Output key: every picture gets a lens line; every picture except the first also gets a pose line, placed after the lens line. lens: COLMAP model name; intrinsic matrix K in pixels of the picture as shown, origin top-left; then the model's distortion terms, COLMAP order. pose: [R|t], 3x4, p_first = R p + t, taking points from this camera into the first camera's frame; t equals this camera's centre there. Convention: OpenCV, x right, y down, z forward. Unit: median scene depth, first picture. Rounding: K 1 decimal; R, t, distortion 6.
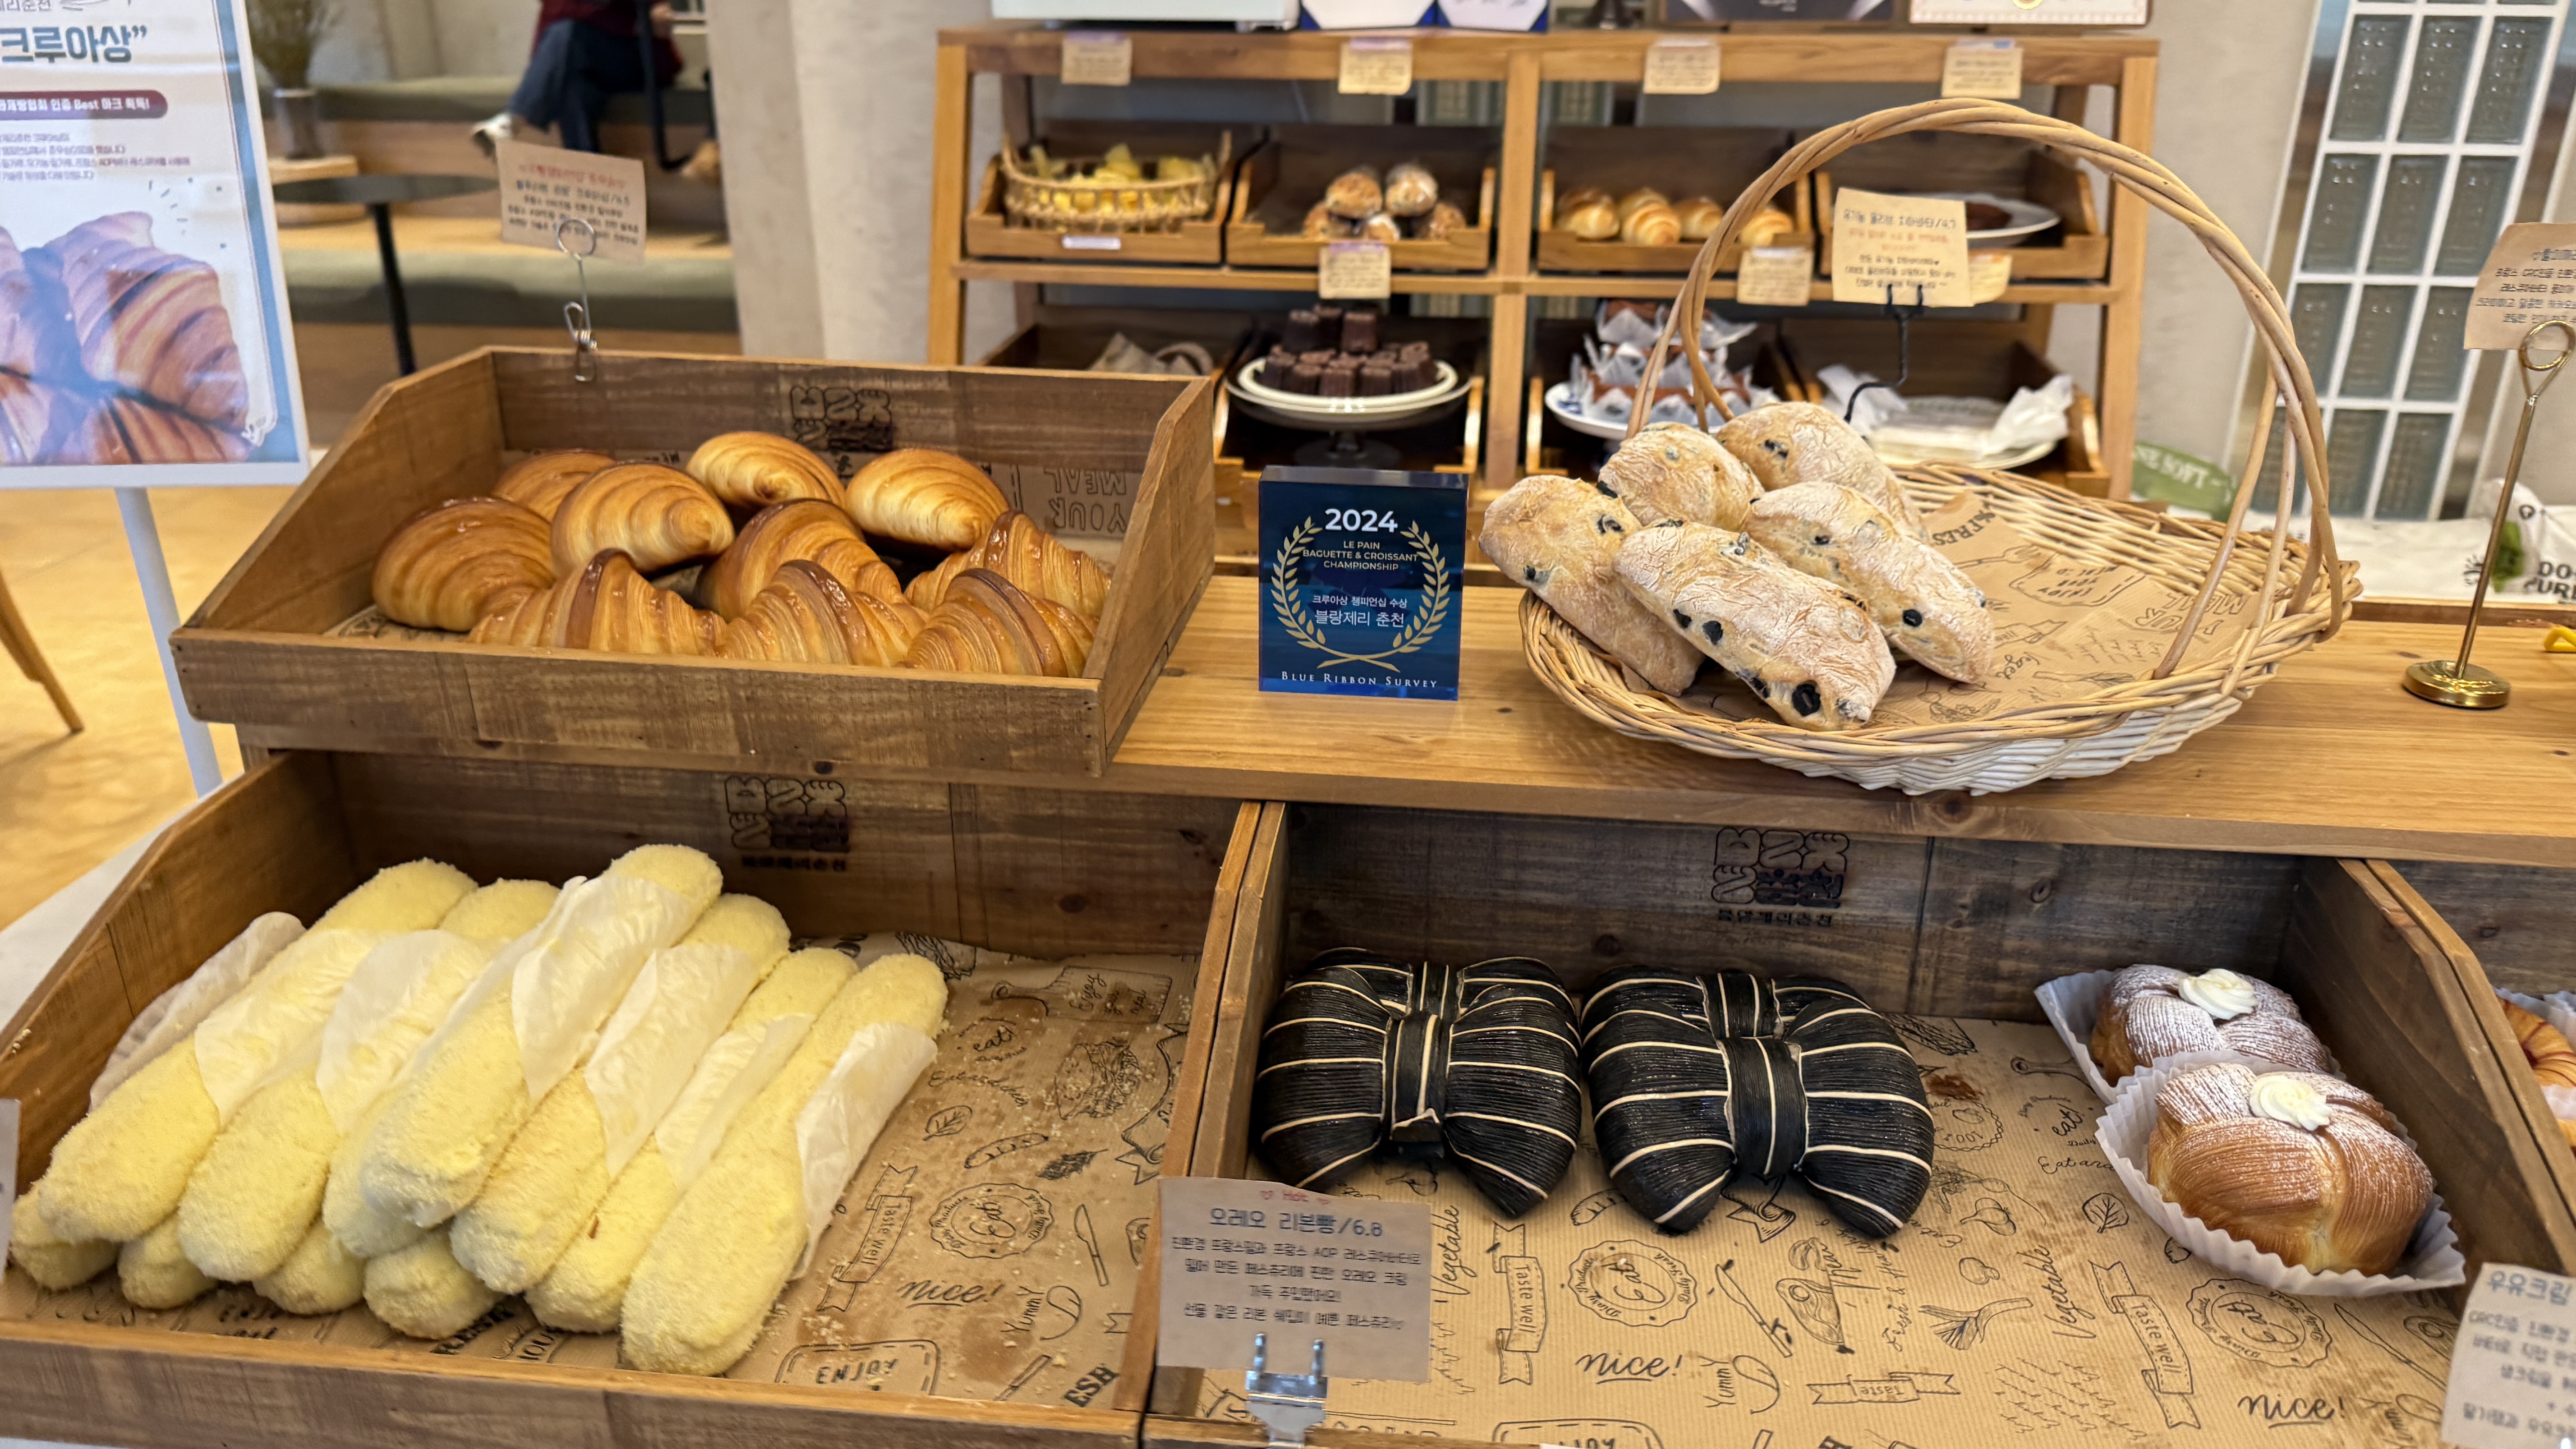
lens RADIAL K [[1890.5, 0, 1282.0], [0, 1890.5, 816.4], [0, 0, 1]] dist [0.052480, -0.097327]
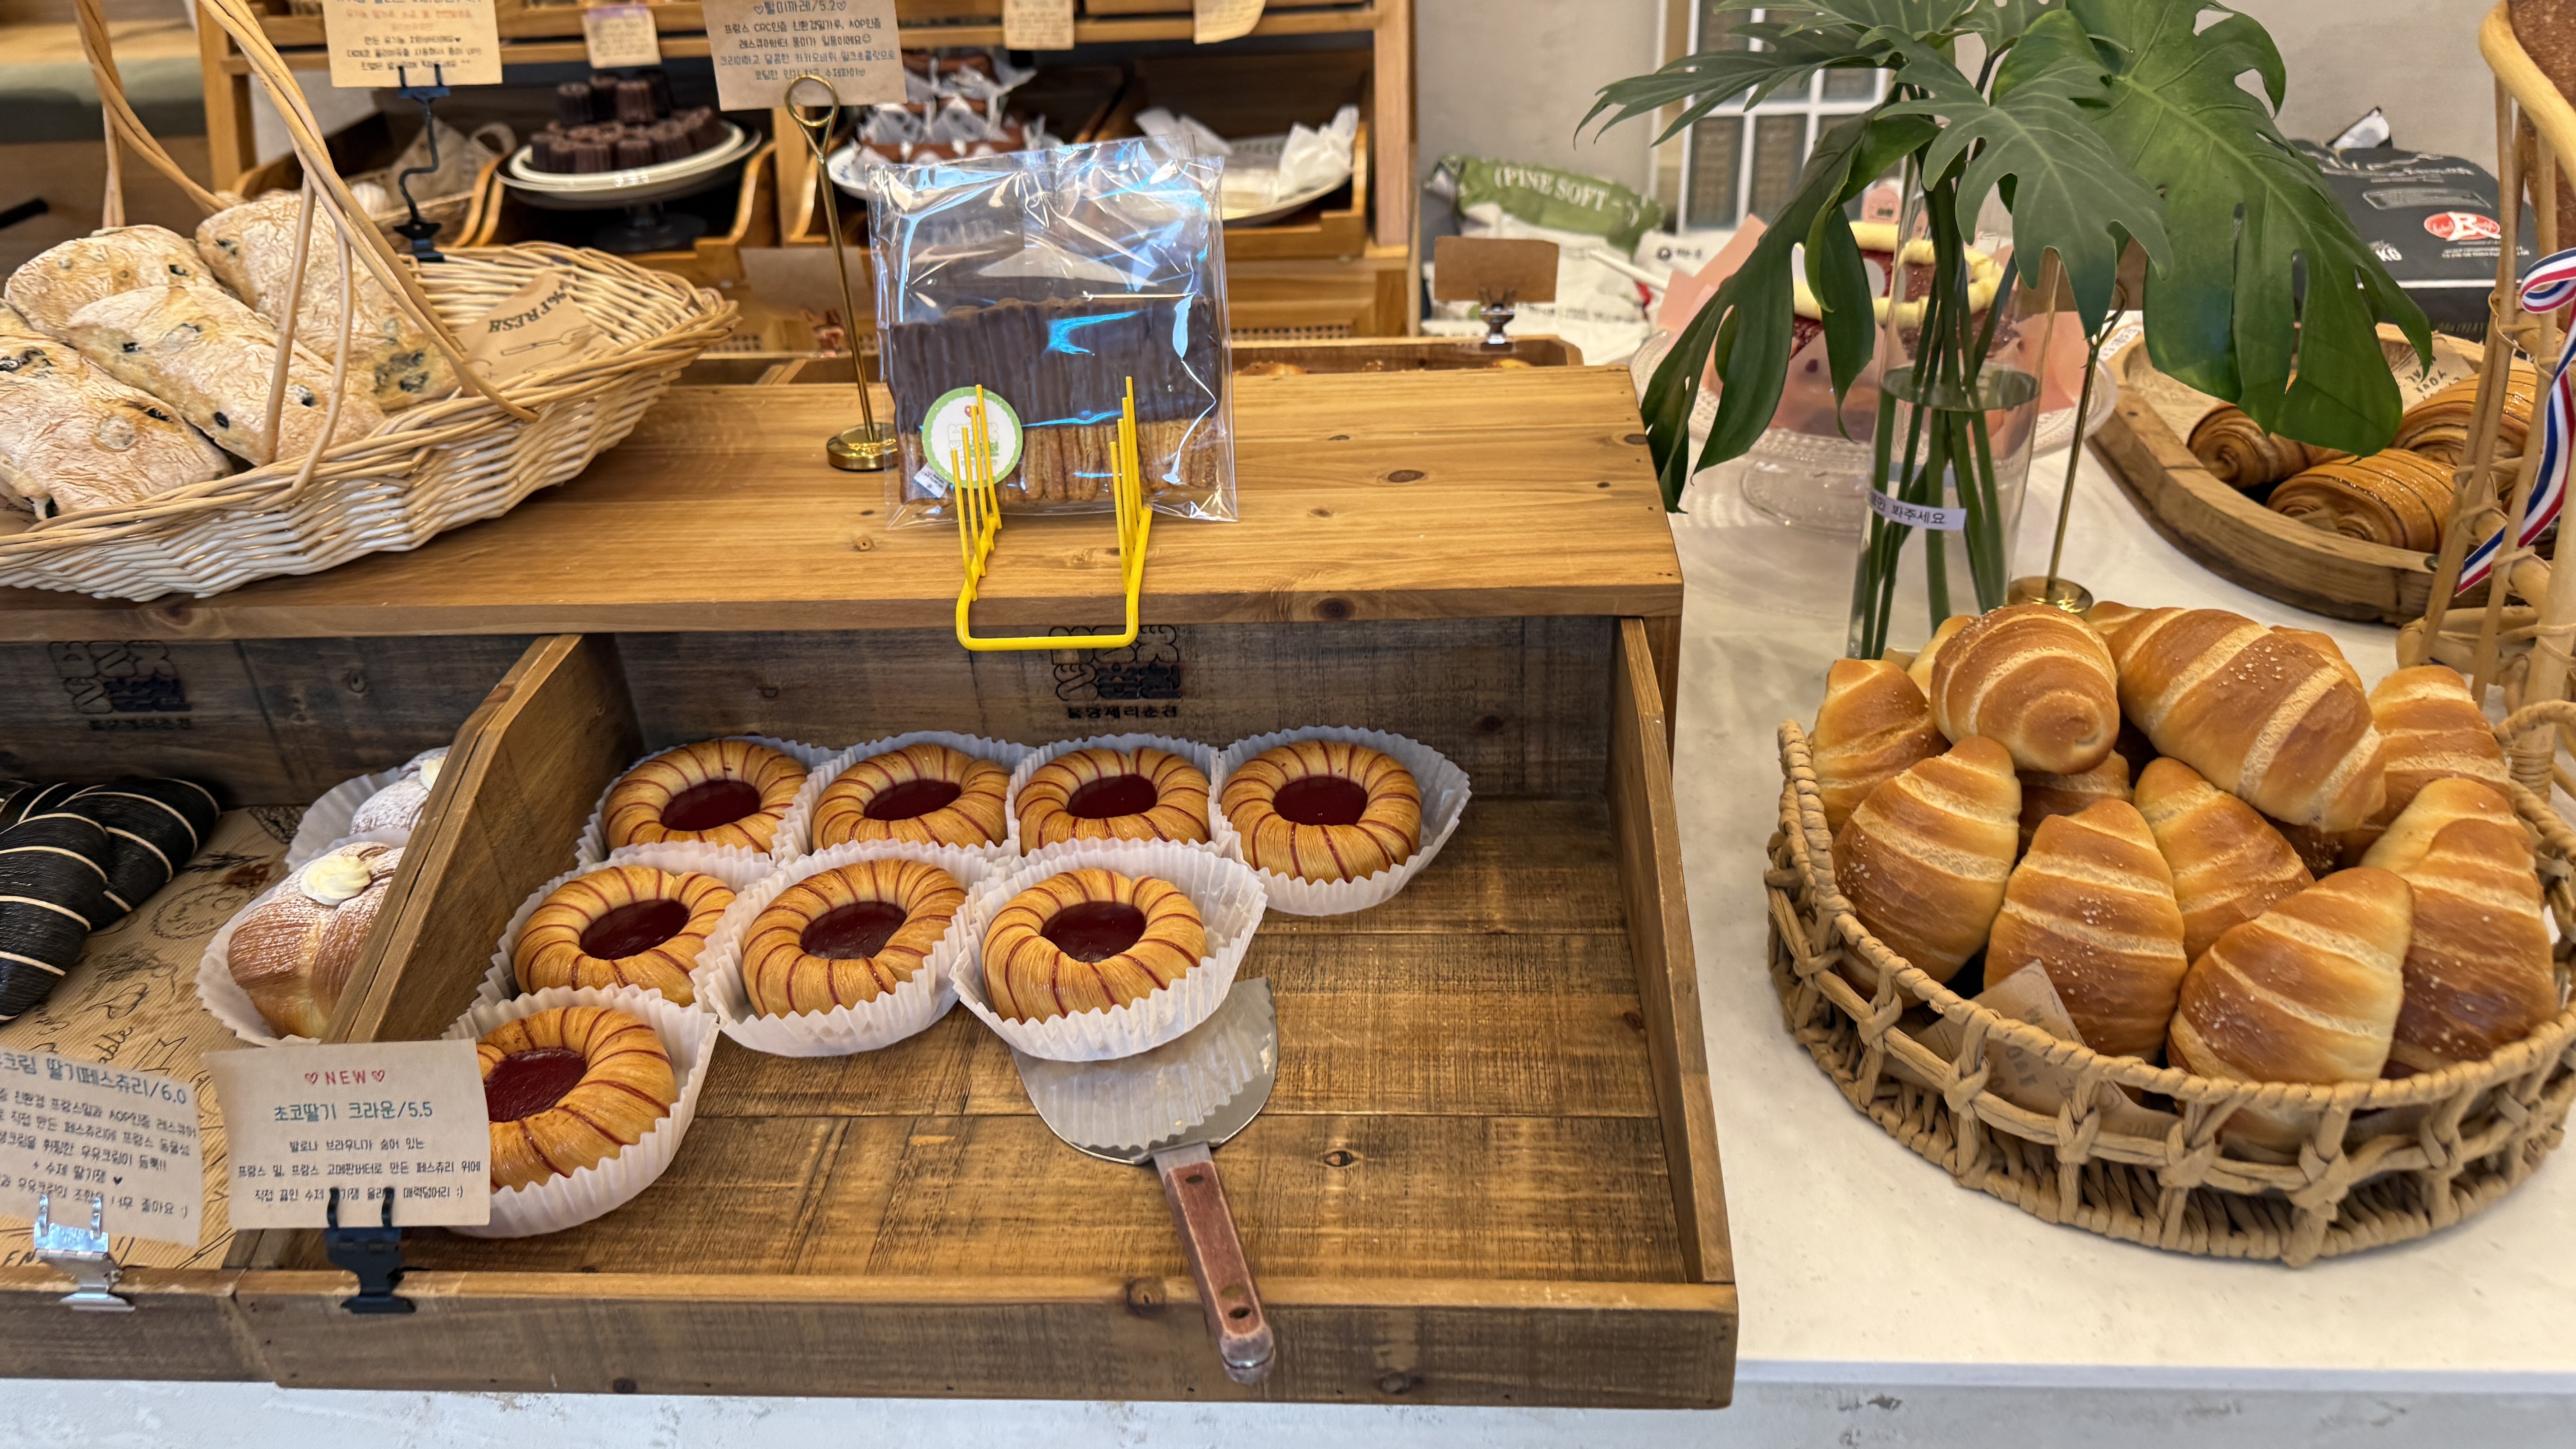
lens RADIAL K [[1890.5, 0, 1315.6], [0, 1890.5, 811.4], [0, 0, 1]] dist [0.052480, -0.097327]
pose [[0.997342, -0.069785, 0.020951, 0.740789], [0.066672, 0.990050, 0.123917, 0.012963], [-0.029390, -0.122191, 0.992071, -0.041198]]
